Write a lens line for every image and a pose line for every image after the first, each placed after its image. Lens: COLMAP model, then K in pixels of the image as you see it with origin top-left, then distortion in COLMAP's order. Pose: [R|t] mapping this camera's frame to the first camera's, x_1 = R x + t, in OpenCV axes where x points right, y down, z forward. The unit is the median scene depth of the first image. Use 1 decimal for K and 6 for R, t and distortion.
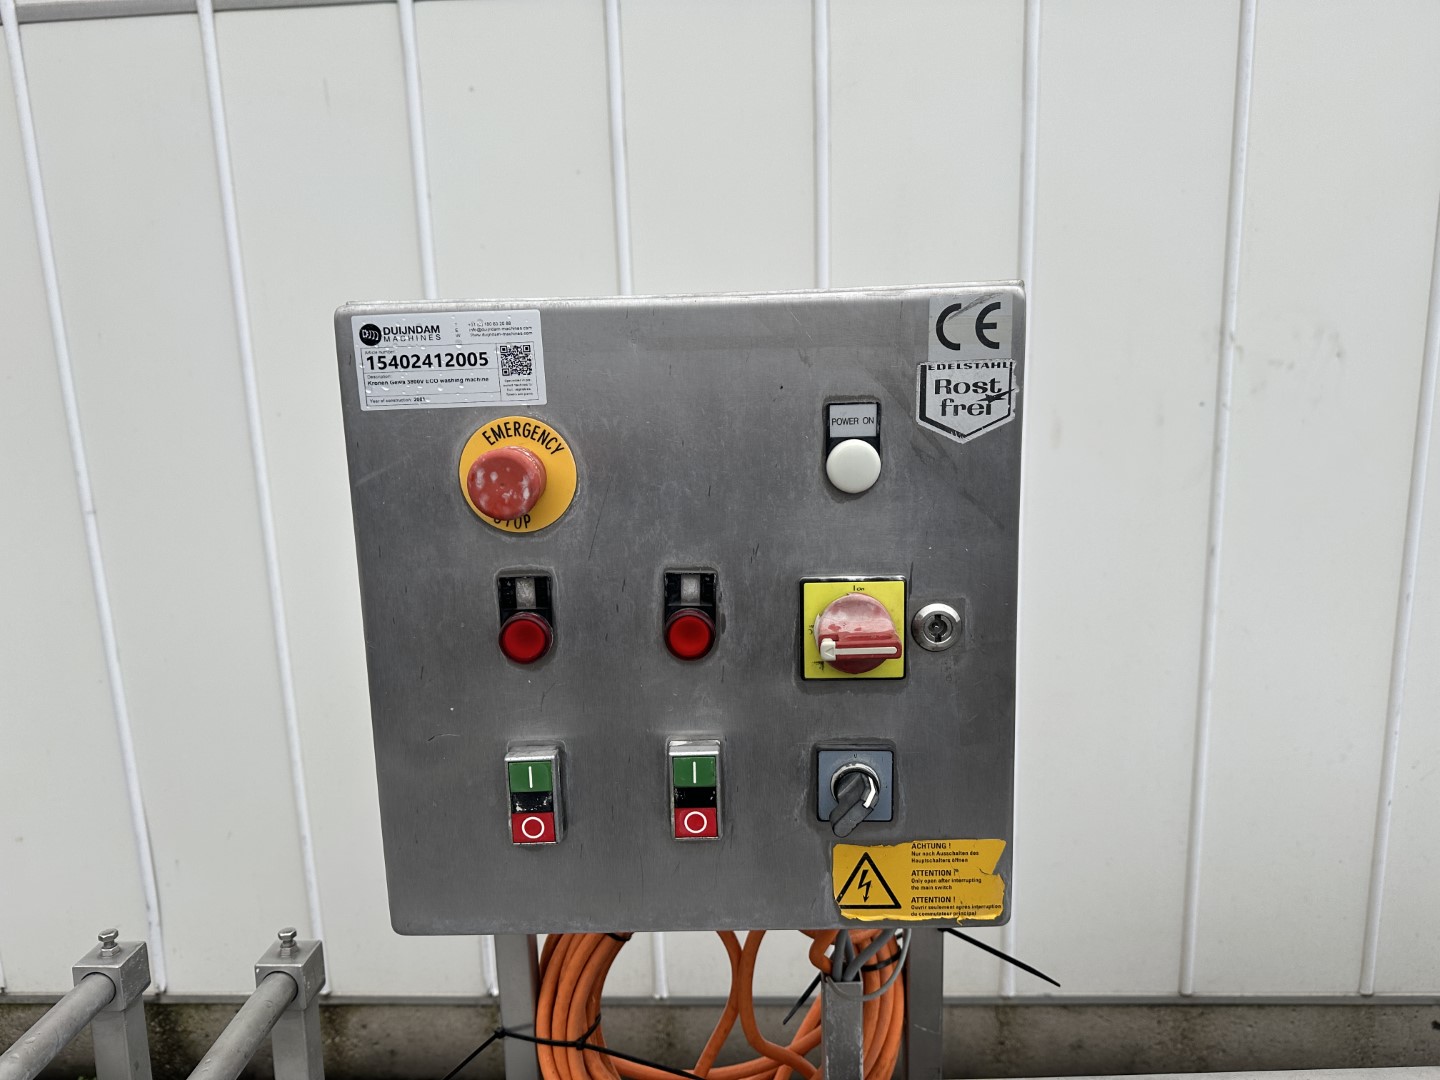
lens RADIAL K [[970.2, 0, 722.8], [0, 970.2, 573.3], [0, 0, 1]] dist [0.004802, 0.000045]
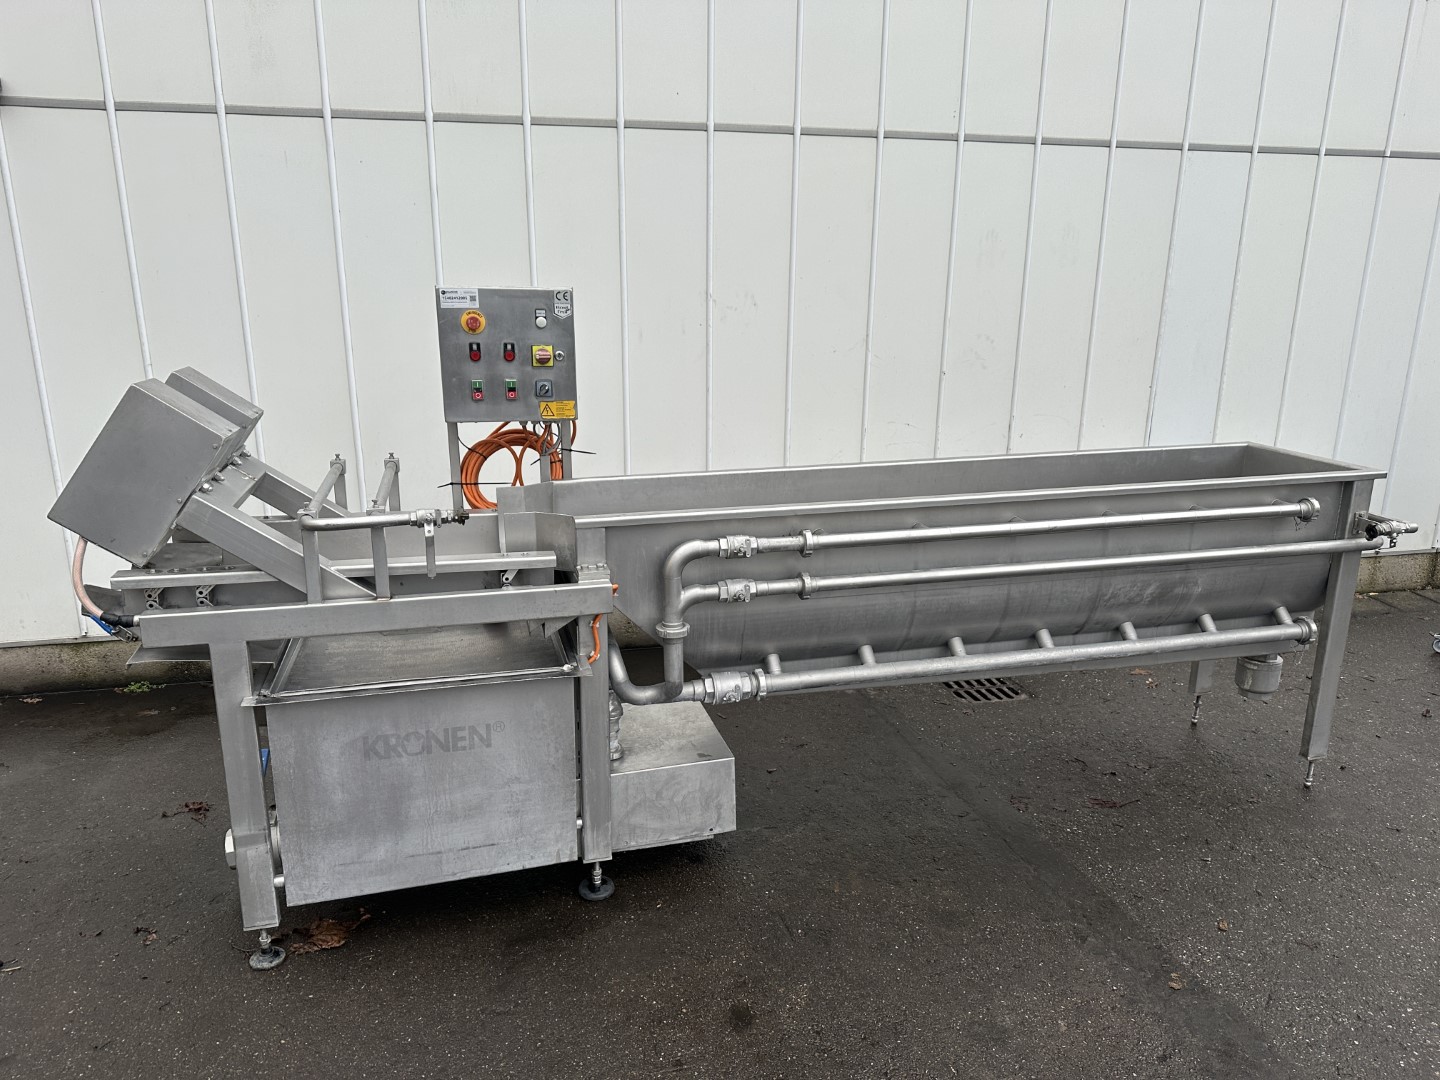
lens RADIAL K [[970.2, 0, 722.8], [0, 970.2, 573.3], [0, 0, 1]] dist [0.004802, 0.000045]
pose [[0.957673, -0.041317, 0.284877, -0.448874], [0.023198, 0.997504, 0.066689, 0.866447], [-0.286922, -0.057257, 0.956241, -4.129223]]
